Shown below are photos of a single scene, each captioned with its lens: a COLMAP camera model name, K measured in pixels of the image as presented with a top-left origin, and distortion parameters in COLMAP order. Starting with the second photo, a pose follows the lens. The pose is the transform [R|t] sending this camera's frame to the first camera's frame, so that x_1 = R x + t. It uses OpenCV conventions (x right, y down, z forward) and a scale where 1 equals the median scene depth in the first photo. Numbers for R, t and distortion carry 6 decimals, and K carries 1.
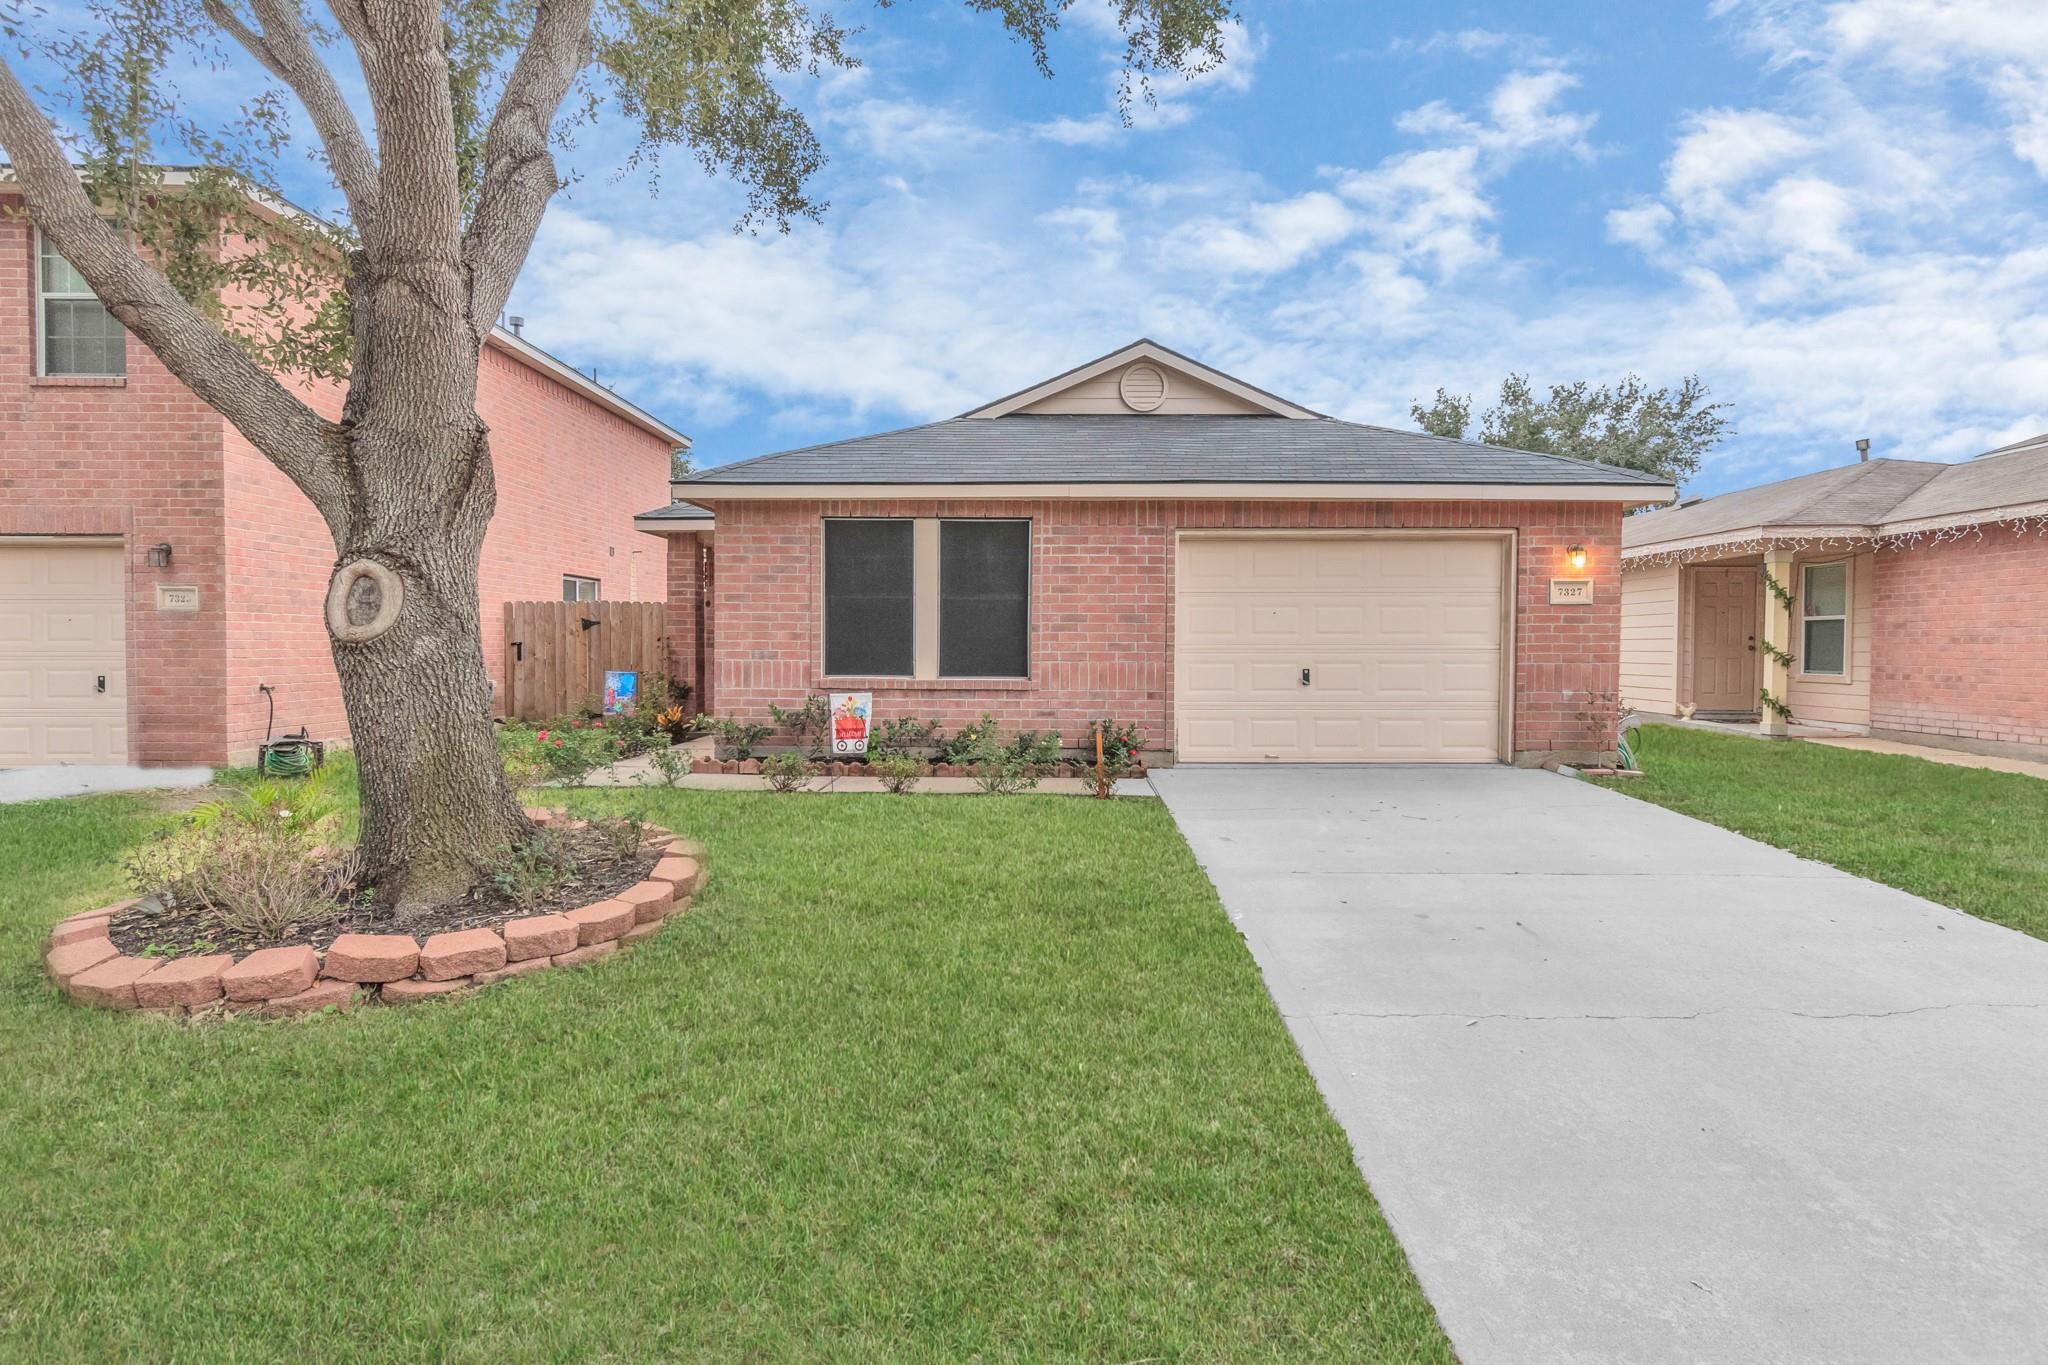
lens RADIAL K [[1087.9, 0, 1024.0], [0, 1087.9, 682.5], [0, 0, 1]] dist [0.001476, 0.000302]
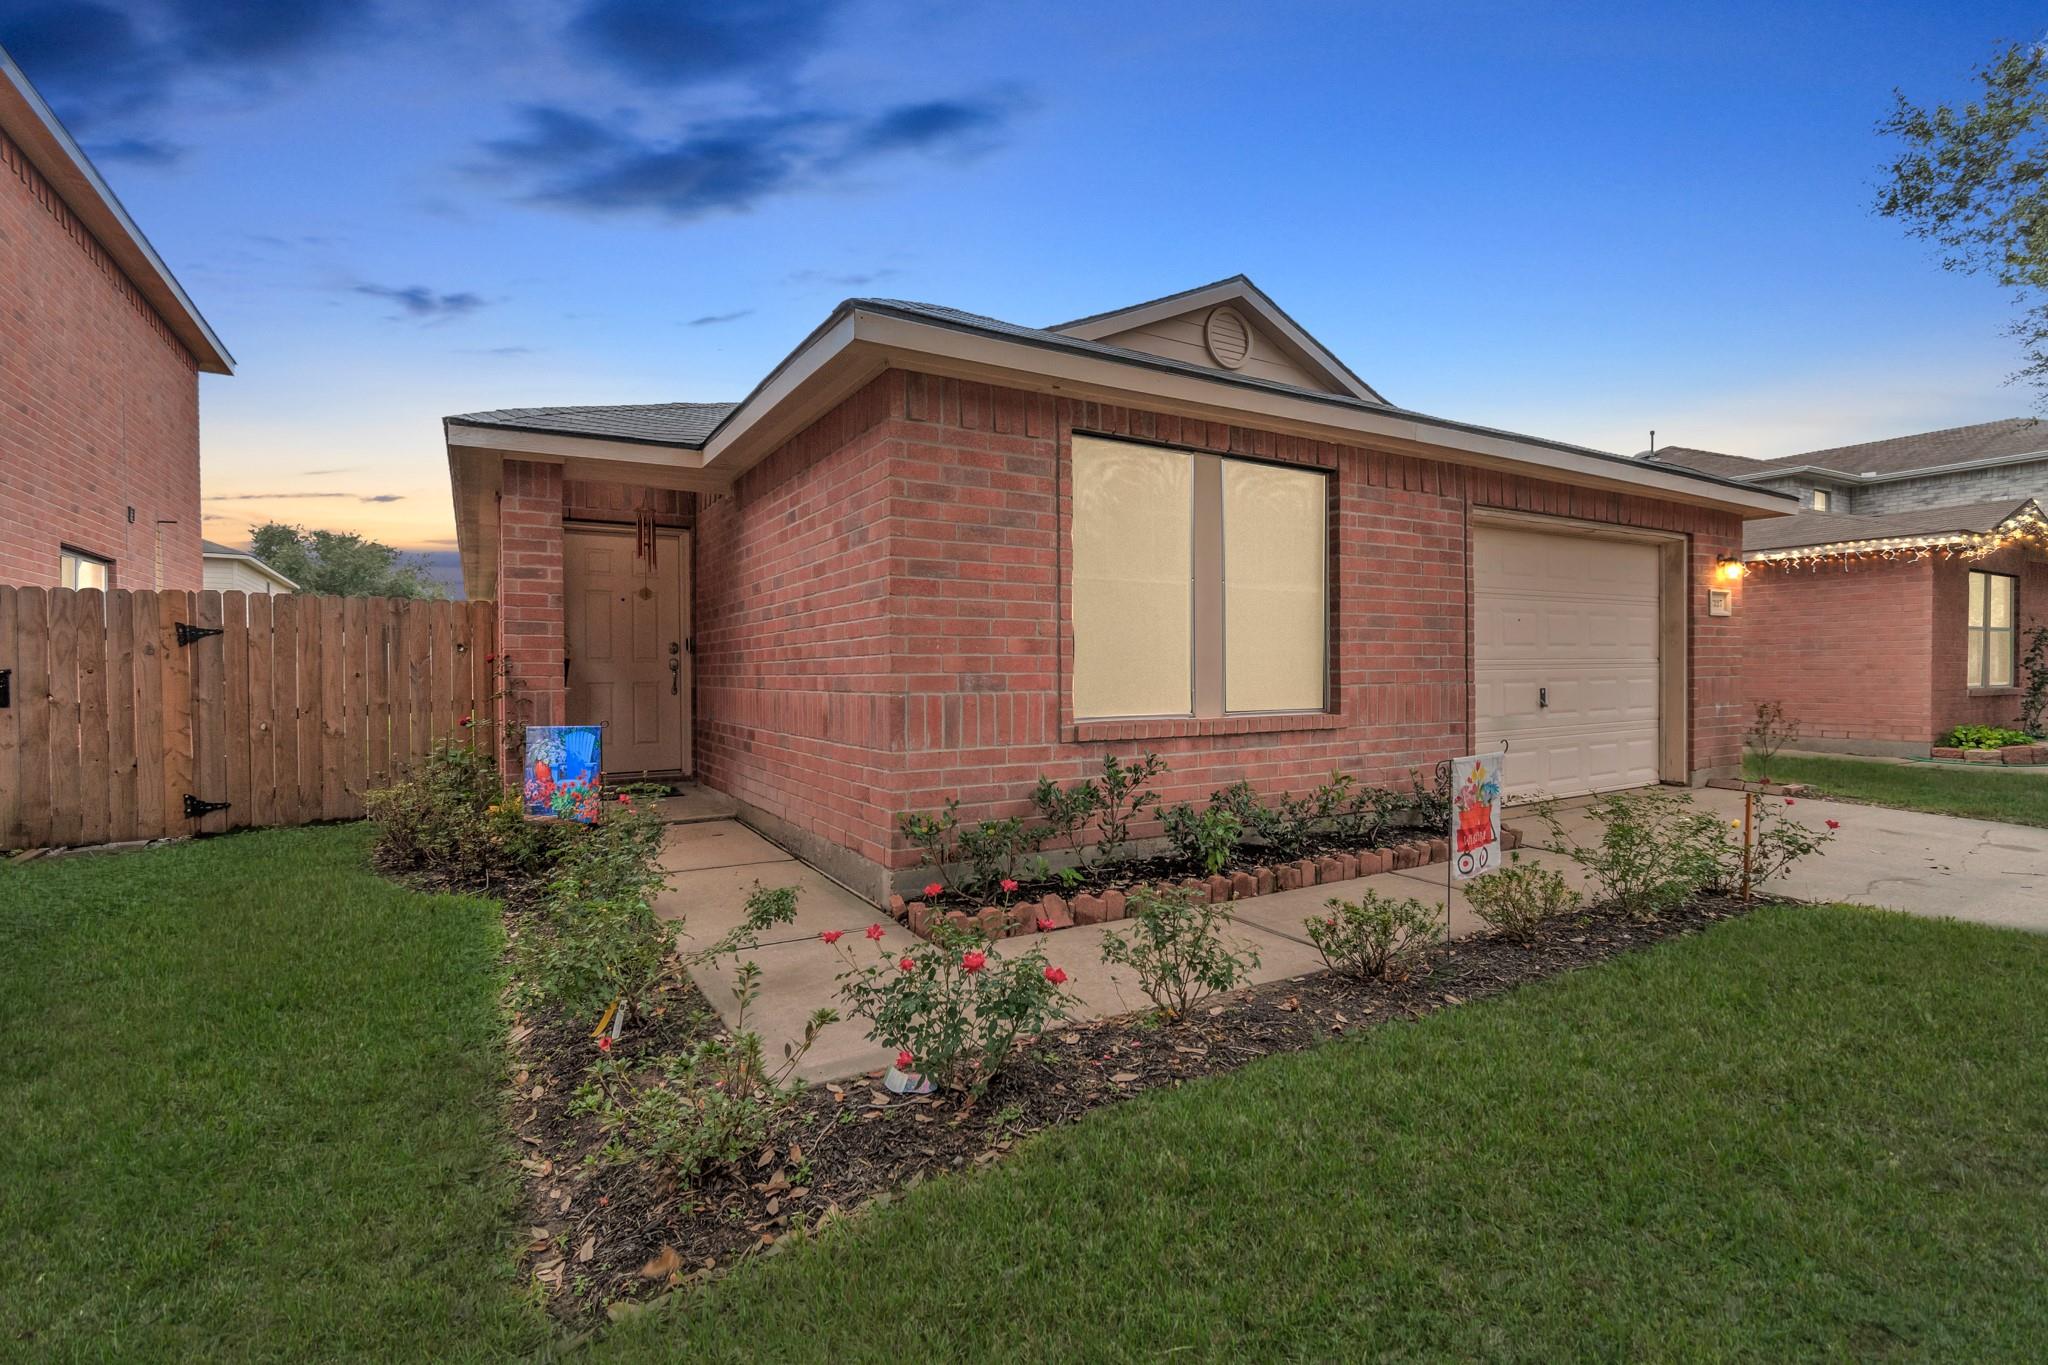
lens RADIAL K [[919.6, 0, 1026.4], [0, 919.6, 678.4], [0, 0, 1]] dist [0.001316, 0.000203]
pose [[0.847548, -0.015075, 0.530505, -0.452185], [0.029037, 0.999416, -0.017990, -0.018938], [-0.529924, 0.030651, 0.847491, 0.621617]]
